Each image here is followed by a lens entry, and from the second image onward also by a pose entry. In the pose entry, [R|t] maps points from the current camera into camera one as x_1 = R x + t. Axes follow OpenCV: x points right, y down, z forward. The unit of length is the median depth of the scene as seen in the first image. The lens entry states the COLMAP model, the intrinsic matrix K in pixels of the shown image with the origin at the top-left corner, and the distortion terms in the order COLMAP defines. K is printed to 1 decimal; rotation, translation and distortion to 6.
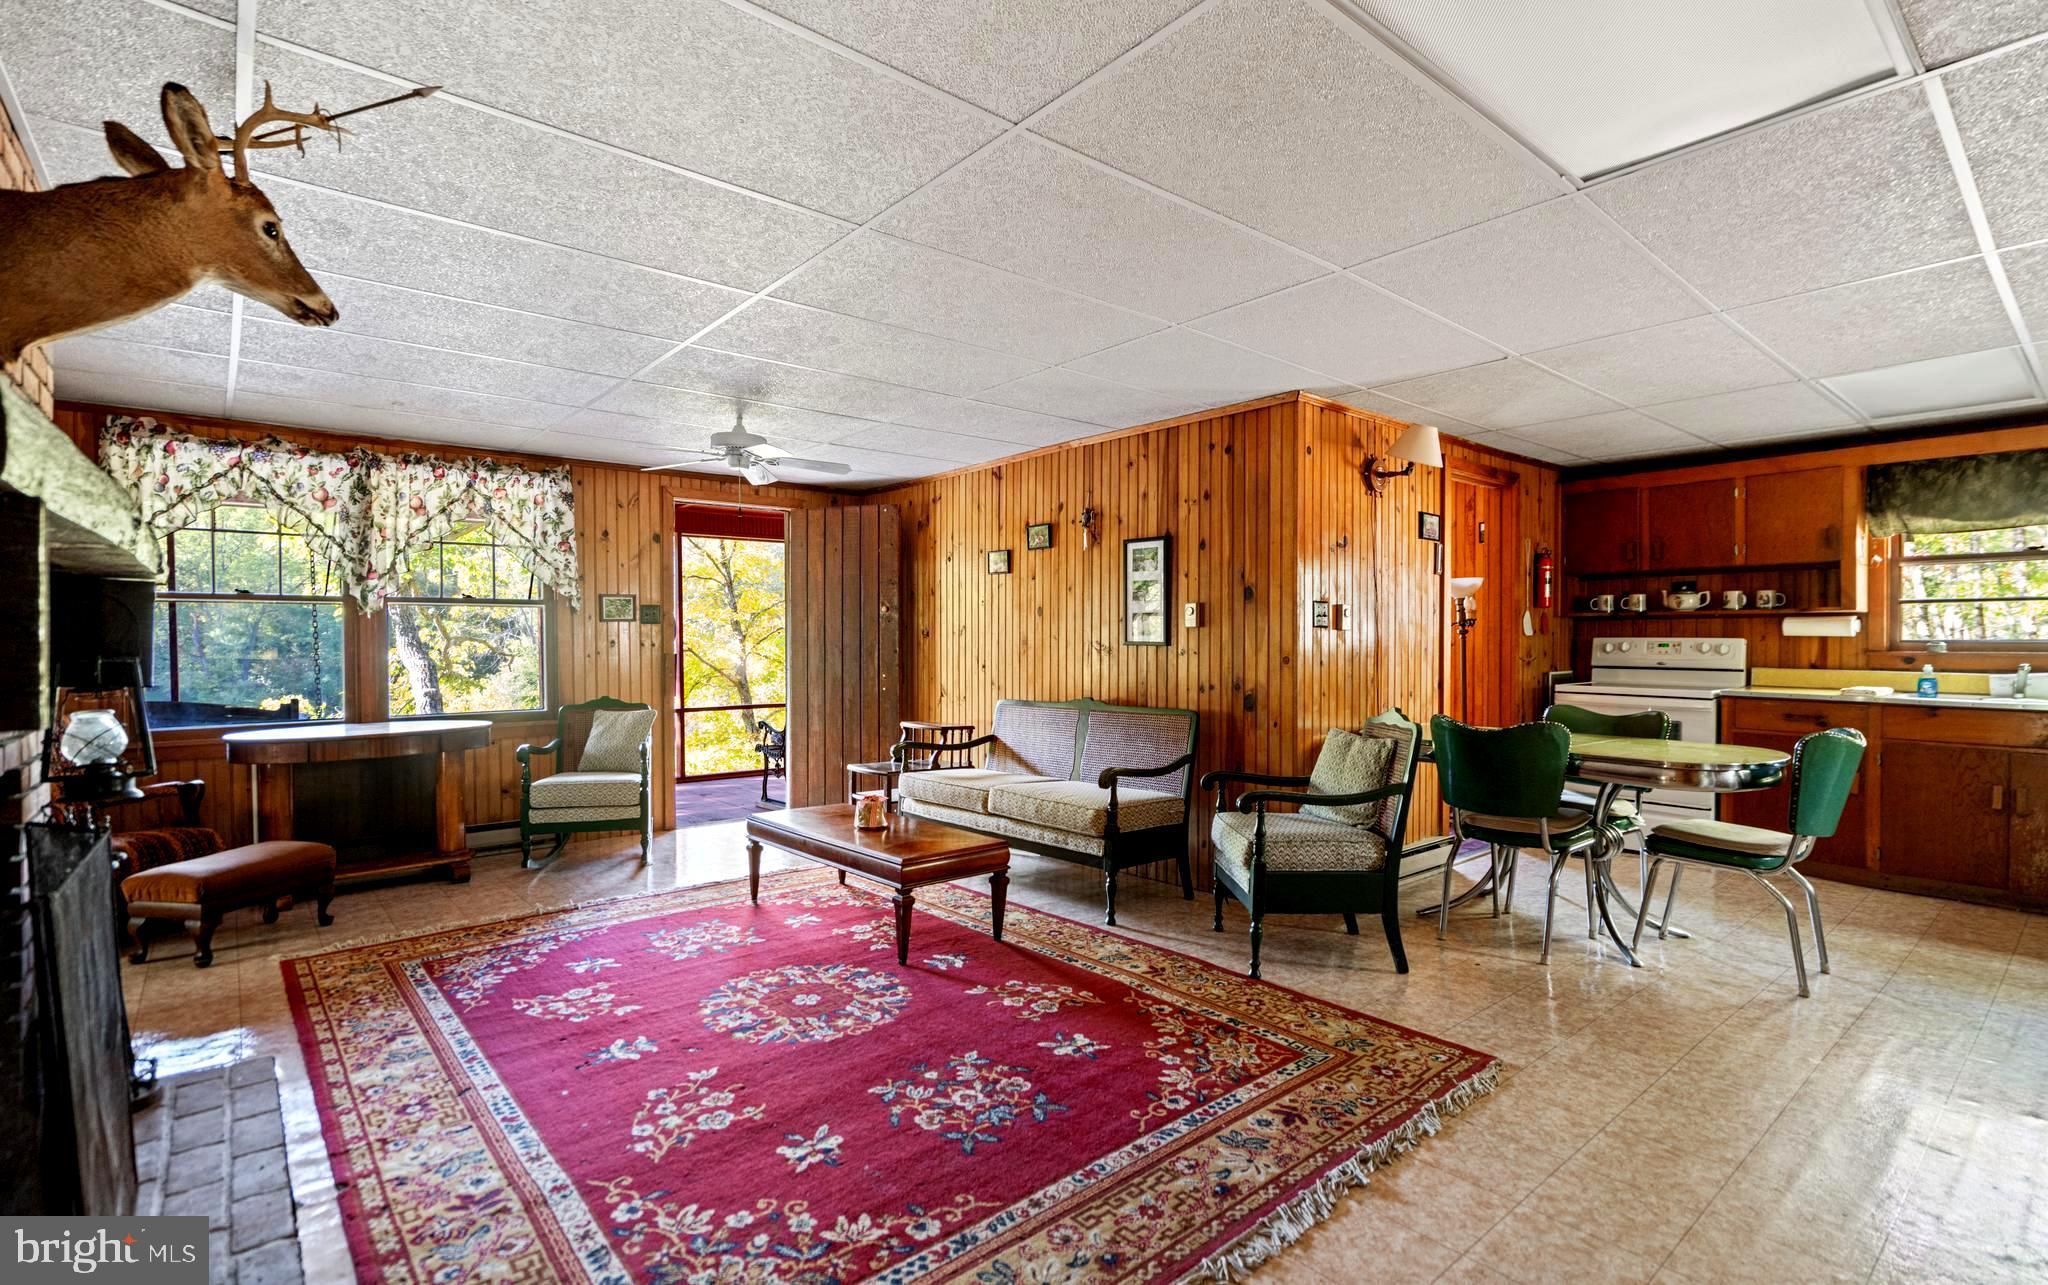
lens RADIAL K [[930.7, 0, 1024.0], [0, 930.7, 642.5], [0, 0, 1]] dist [-0.000355, 0.000057]
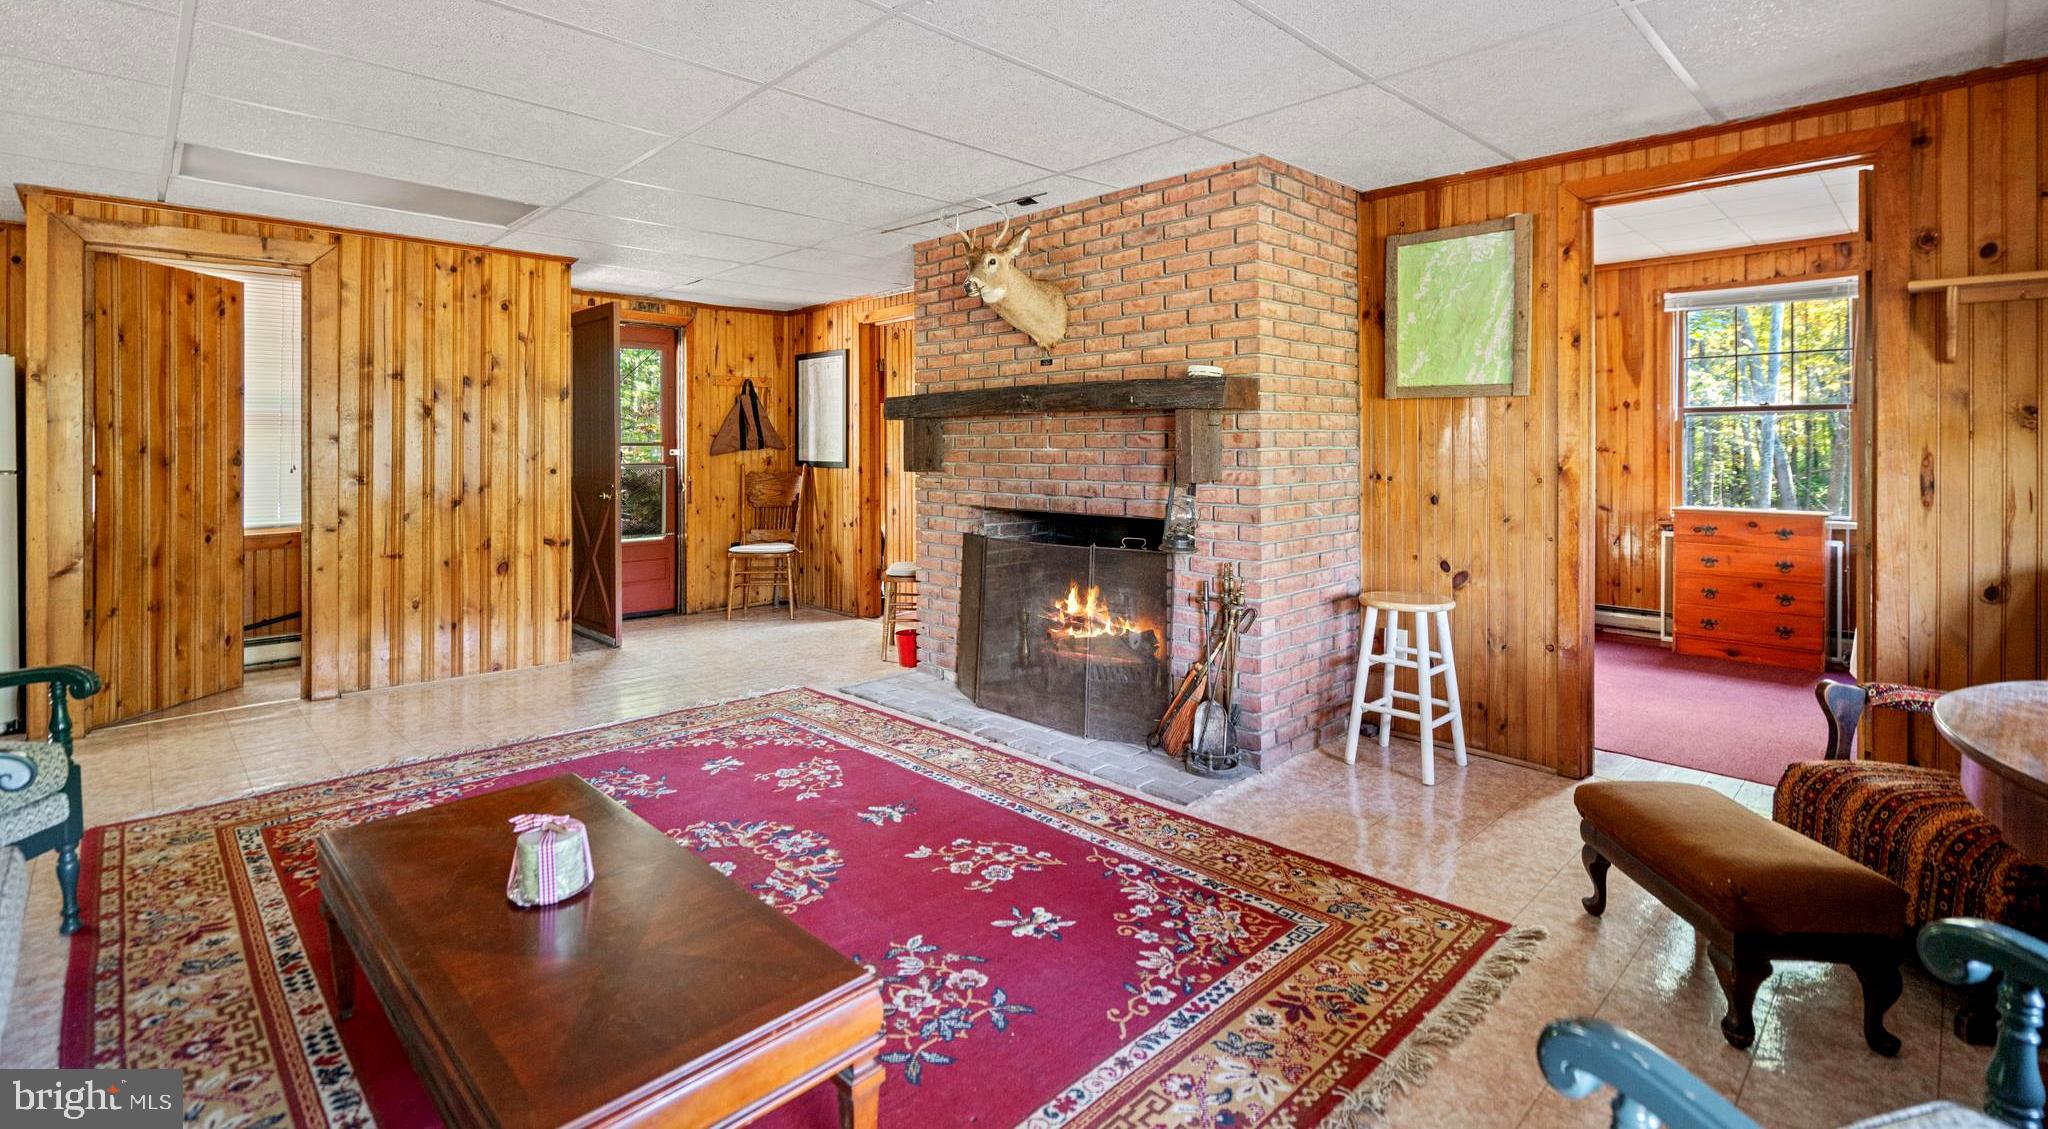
lens RADIAL K [[915.3, 0, 1024.0], [0, 915.3, 564.5], [0, 0, 1]] dist [-0.000453, 0.000009]
pose [[0.997096, -0.008682, 0.075664, -0.017656], [-0.000032, 0.993434, 0.114406, 0.006756], [-0.076160, -0.114076, 0.990549, 0.204160]]
